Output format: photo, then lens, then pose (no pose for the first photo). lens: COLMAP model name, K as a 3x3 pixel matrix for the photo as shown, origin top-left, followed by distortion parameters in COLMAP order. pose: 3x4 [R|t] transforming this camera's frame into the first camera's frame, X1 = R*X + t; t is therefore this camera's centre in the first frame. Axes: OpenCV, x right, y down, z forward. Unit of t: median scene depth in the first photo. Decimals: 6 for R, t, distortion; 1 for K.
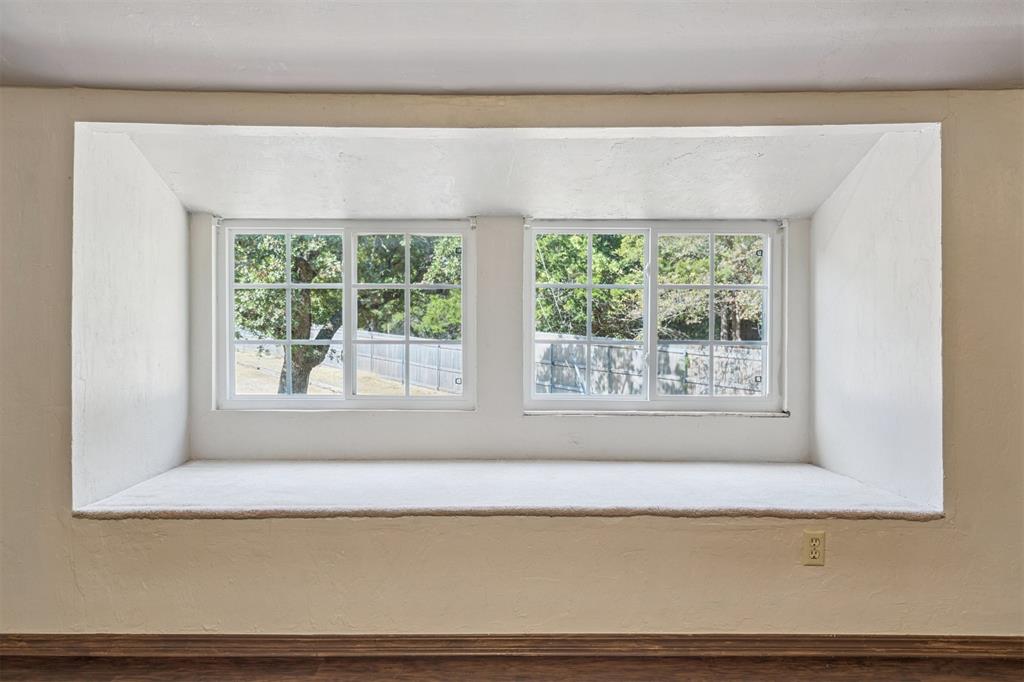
lens RADIAL K [[827.6, 0, 508.7], [0, 827.6, 342.0], [0, 0, 1]] dist [0.000036, 0.001798]
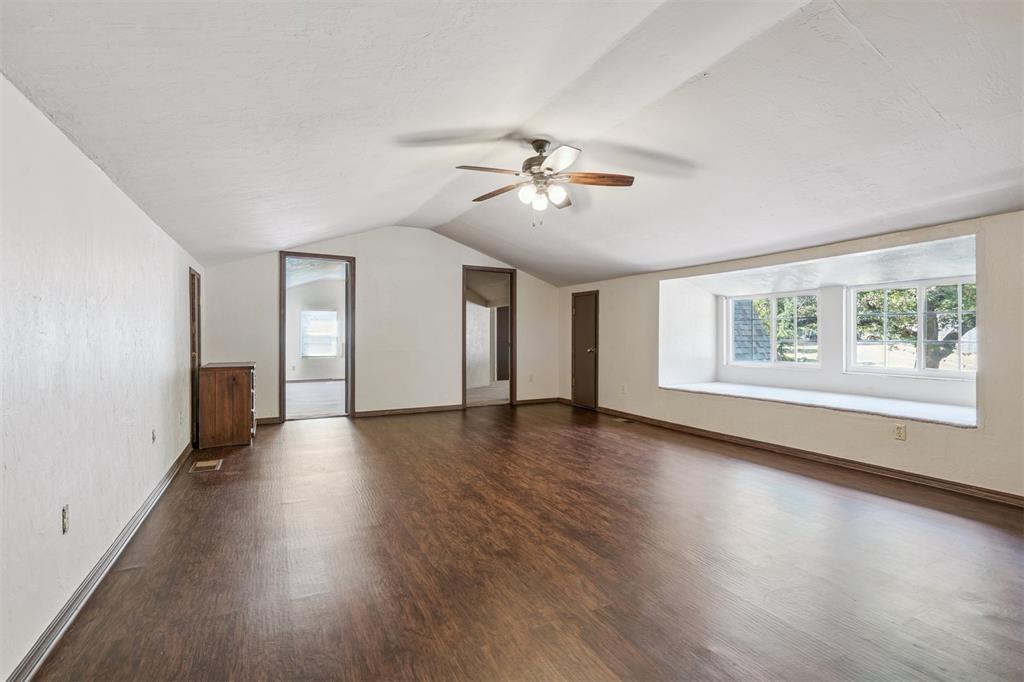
lens RADIAL K [[468.0, 0, 520.1], [0, 468.0, 337.4], [0, 0, 1]] dist [0.003063, 0.001763]
pose [[0.473069, -0.004241, -0.881015, 0.848157], [-0.002367, 0.999979, -0.006085, -0.000297], [0.881022, 0.004964, 0.473049, -0.443606]]
